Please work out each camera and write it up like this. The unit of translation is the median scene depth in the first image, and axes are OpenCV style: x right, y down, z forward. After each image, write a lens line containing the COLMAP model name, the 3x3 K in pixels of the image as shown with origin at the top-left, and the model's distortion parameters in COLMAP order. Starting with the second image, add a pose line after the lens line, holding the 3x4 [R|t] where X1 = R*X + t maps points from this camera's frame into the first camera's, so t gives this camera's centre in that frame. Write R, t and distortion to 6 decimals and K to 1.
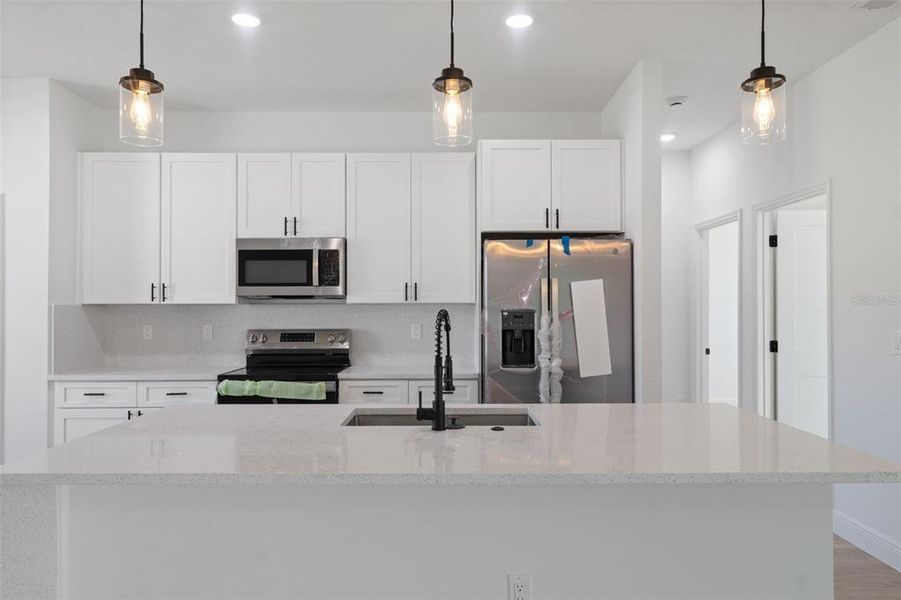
lens RADIAL K [[601.9, 0, 450.2], [0, 601.9, 305.1], [0, 0, 1]] dist [-0.003408, -0.000758]
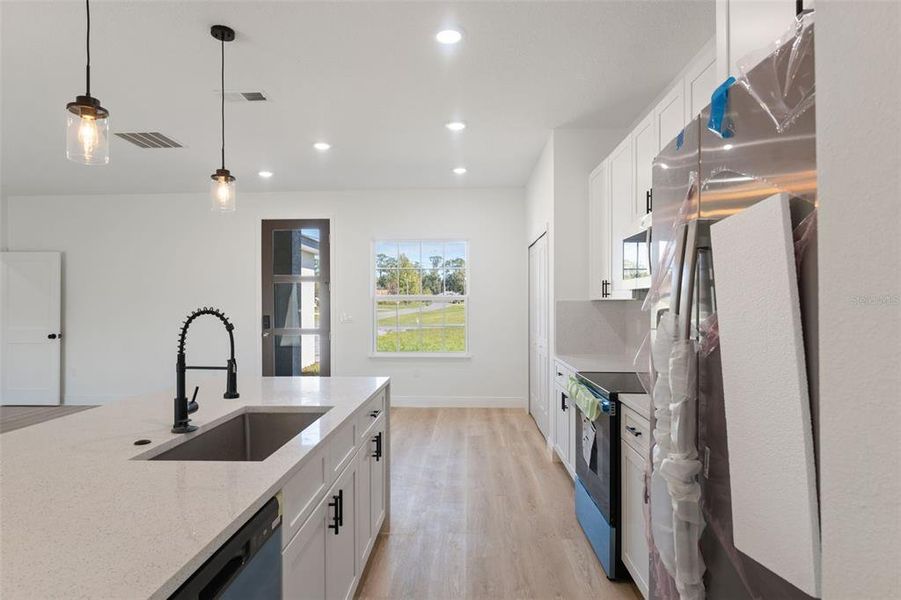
lens RADIAL K [[501.6, 0, 450.5], [0, 501.6, 300.0], [0, 0, 1]] dist [0.000446, 0.000212]
pose [[-0.048429, -0.003034, -0.998822, 0.440830], [0.002828, 0.999991, -0.003175, 0.000033], [0.998823, -0.002978, -0.048420, 0.824707]]
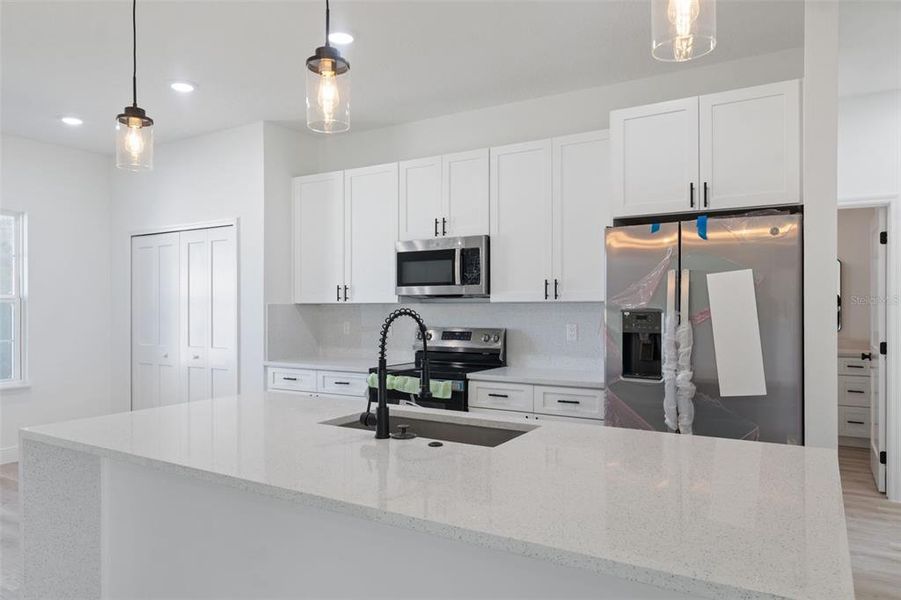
lens RADIAL K [[601.9, 0, 450.2], [0, 601.9, 305.1], [0, 0, 1]] dist [-0.003408, -0.000758]
pose [[0.850346, -0.000761, -0.526223, 0.308722], [0.001098, 0.999999, 0.000329, 0.001549], [0.526223, -0.000858, 0.850346, 0.148000]]
